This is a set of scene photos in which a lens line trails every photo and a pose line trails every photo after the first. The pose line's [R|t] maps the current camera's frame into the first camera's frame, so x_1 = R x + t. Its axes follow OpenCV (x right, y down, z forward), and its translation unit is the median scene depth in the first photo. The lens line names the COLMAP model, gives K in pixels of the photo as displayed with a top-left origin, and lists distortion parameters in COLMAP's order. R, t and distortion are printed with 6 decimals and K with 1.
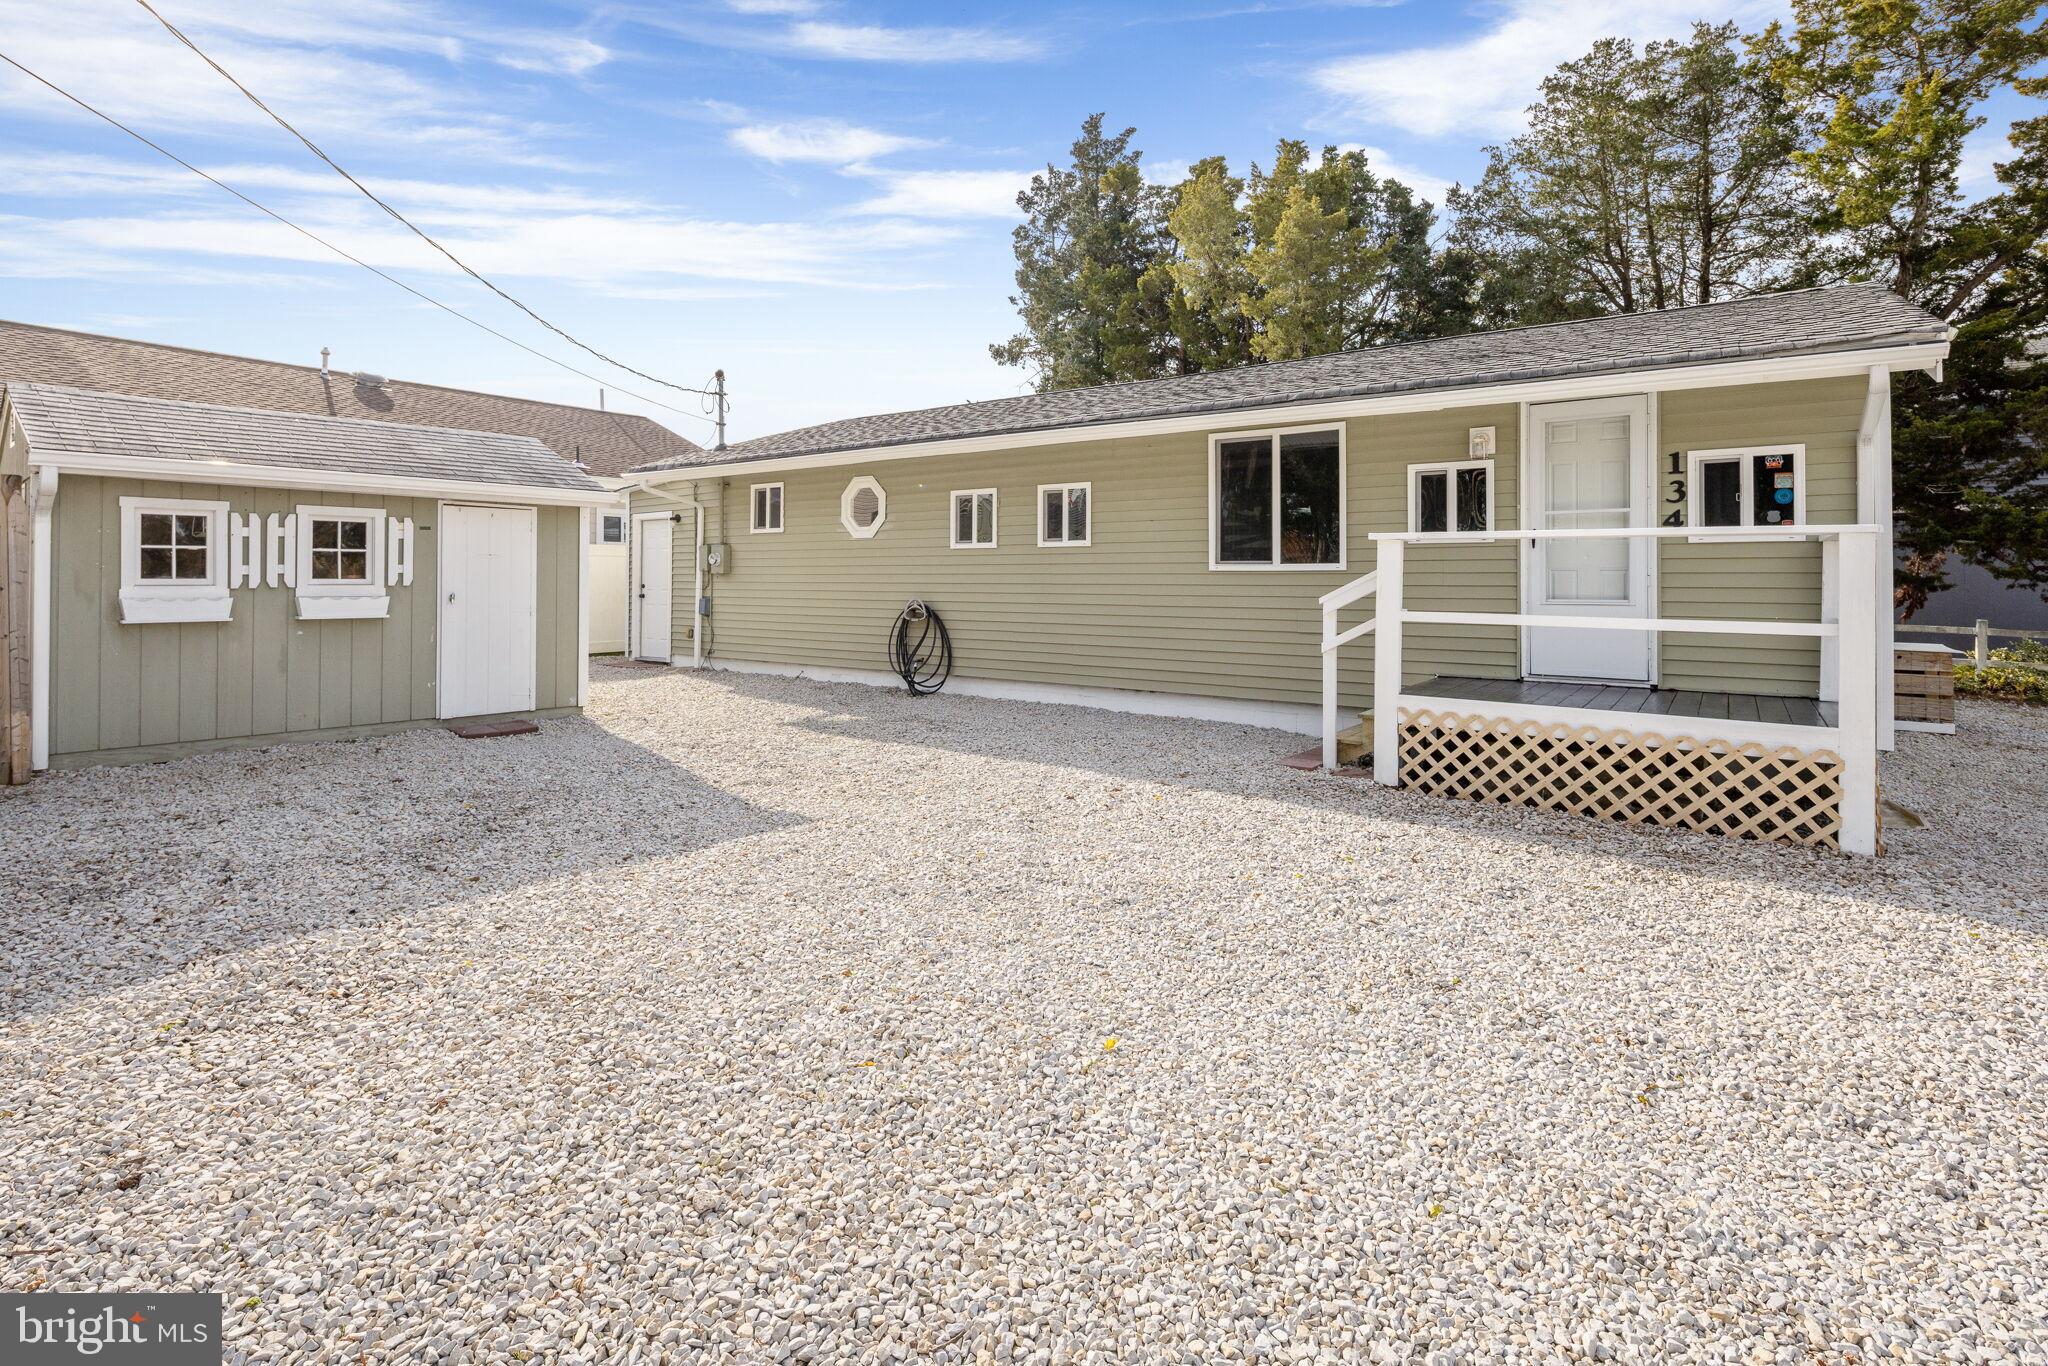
lens RADIAL K [[995.3, 0, 1018.7], [0, 995.3, 562.9], [0, 0, 1]] dist [0.008713, -0.007571]
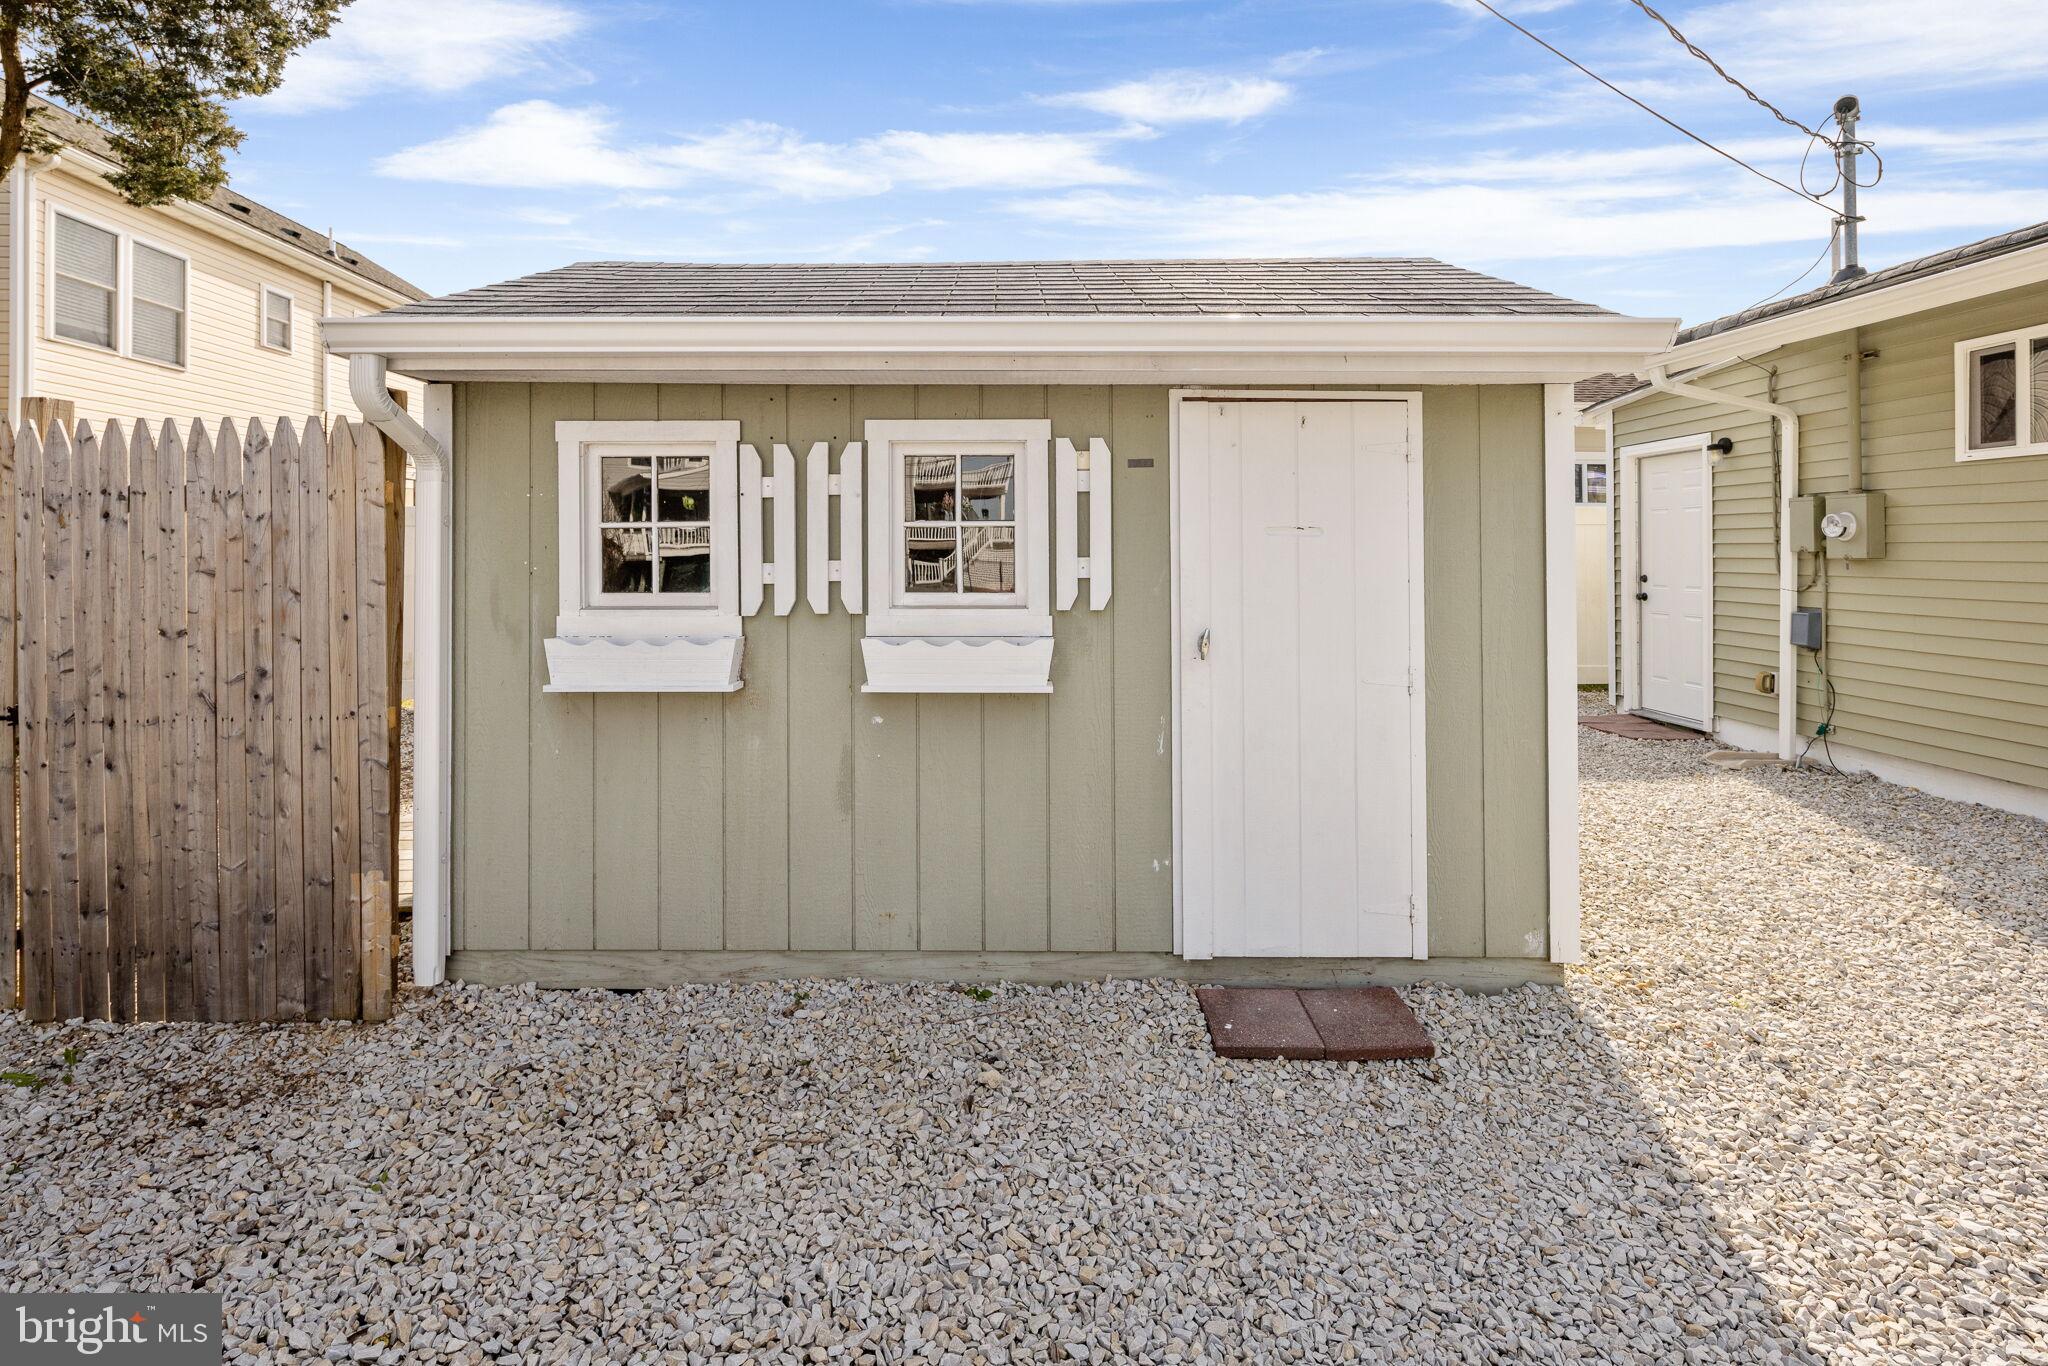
lens RADIAL K [[995.1, 0, 999.9], [0, 995.1, 538.8], [0, 0, 1]] dist [-0.002110, -0.000138]
pose [[0.631927, -0.011673, -0.774940, -0.332005], [0.015976, 0.999870, -0.002033, -0.005188], [0.774863, -0.011096, 0.632032, 0.718569]]
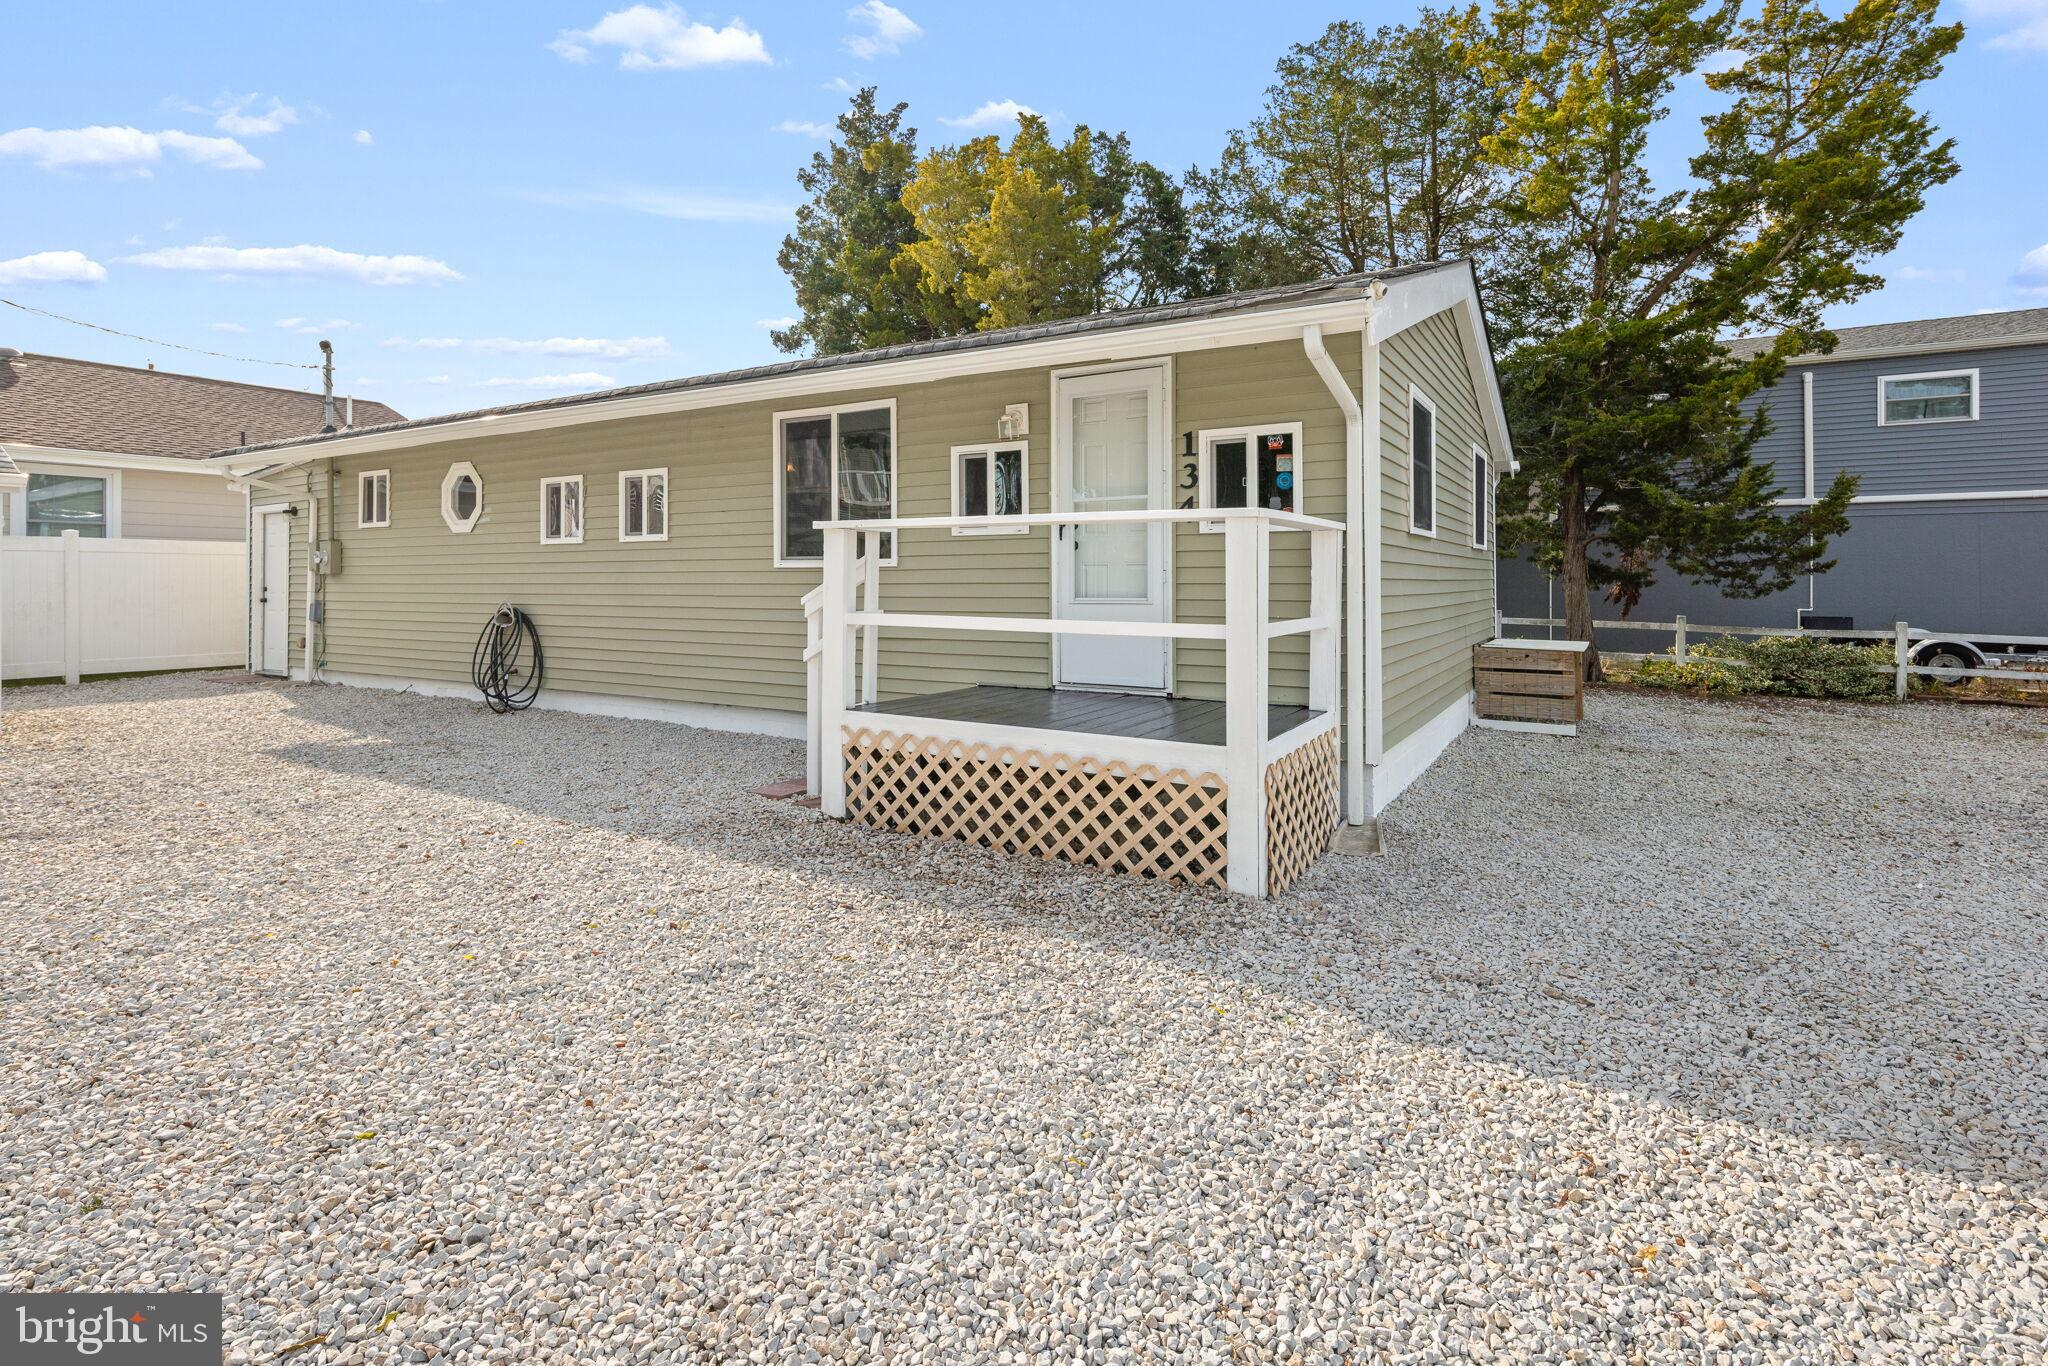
lens RADIAL K [[1004.7, 0, 1018.7], [0, 1004.7, 569.0], [0, 0, 1]] dist [-0.004071, -0.001162]
pose [[0.995642, -0.003057, 0.093205, 0.374681], [0.002601, 0.999984, 0.005017, 0.005821], [-0.093219, -0.004753, 0.995634, 0.107039]]
